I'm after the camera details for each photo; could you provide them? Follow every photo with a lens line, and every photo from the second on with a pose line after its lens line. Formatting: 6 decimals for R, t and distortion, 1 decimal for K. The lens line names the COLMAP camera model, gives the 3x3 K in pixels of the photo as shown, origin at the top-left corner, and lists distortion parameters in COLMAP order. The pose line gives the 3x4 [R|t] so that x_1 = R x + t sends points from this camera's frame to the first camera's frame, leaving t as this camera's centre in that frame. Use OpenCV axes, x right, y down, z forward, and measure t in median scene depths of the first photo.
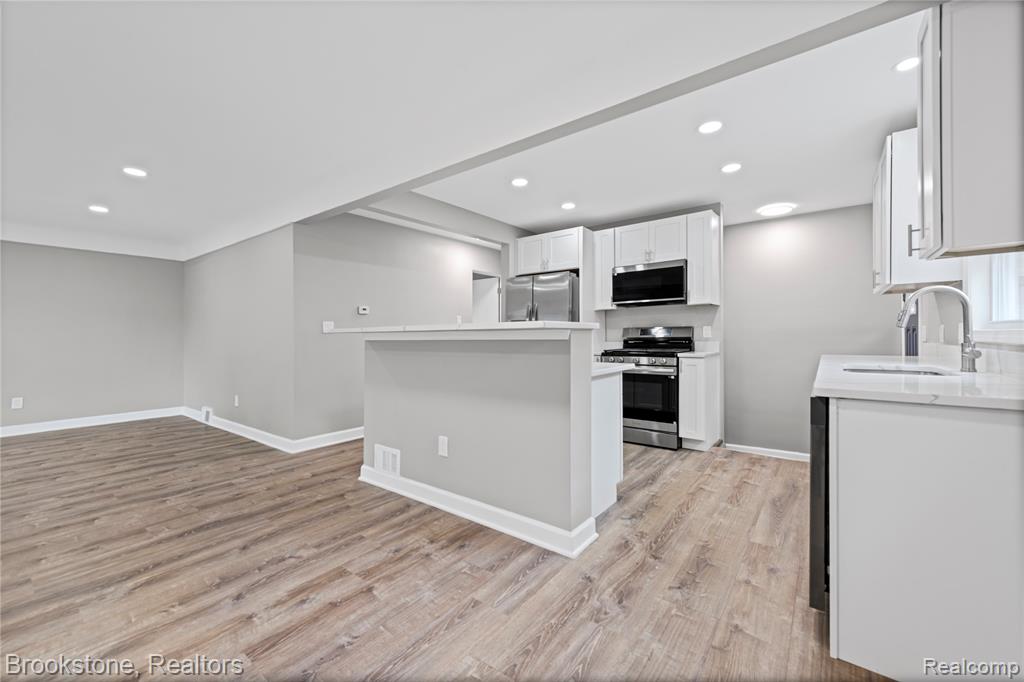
lens RADIAL K [[400.8, 0, 544.3], [0, 400.8, 334.8], [0, 0, 1]] dist [0.000433, -0.000408]
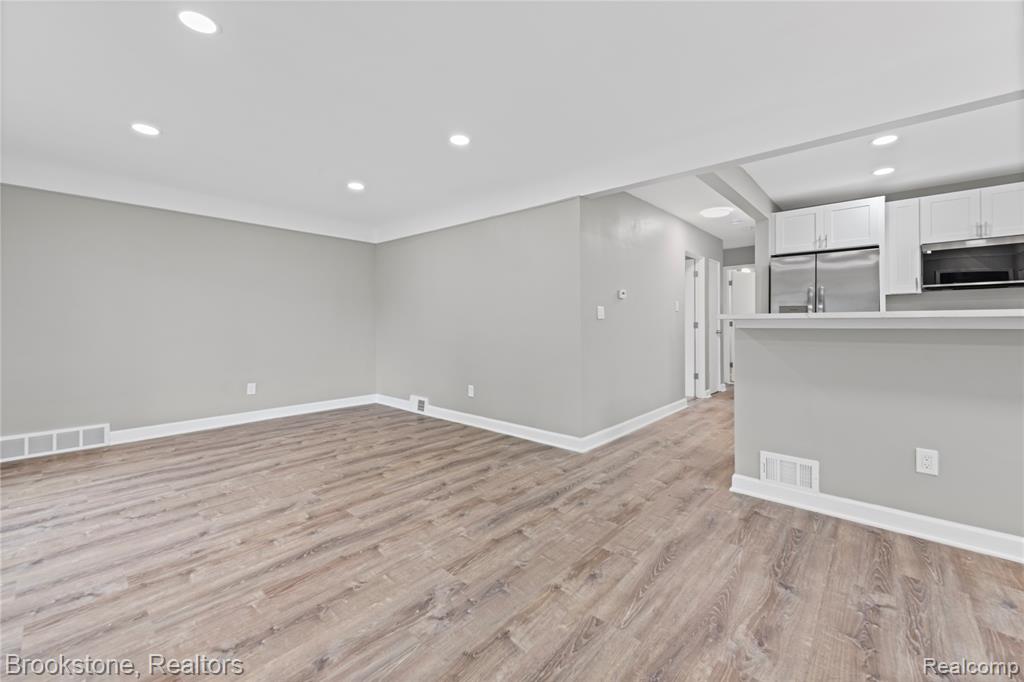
lens RADIAL K [[411.3, 0, 540.3], [0, 411.3, 322.3], [0, 0, 1]] dist [0.003062, -0.000220]
pose [[0.995949, 0.008349, -0.089537, -0.864394], [-0.008403, 0.999965, -0.000234, 0.006284], [0.089531, 0.000985, 0.995984, 0.100096]]
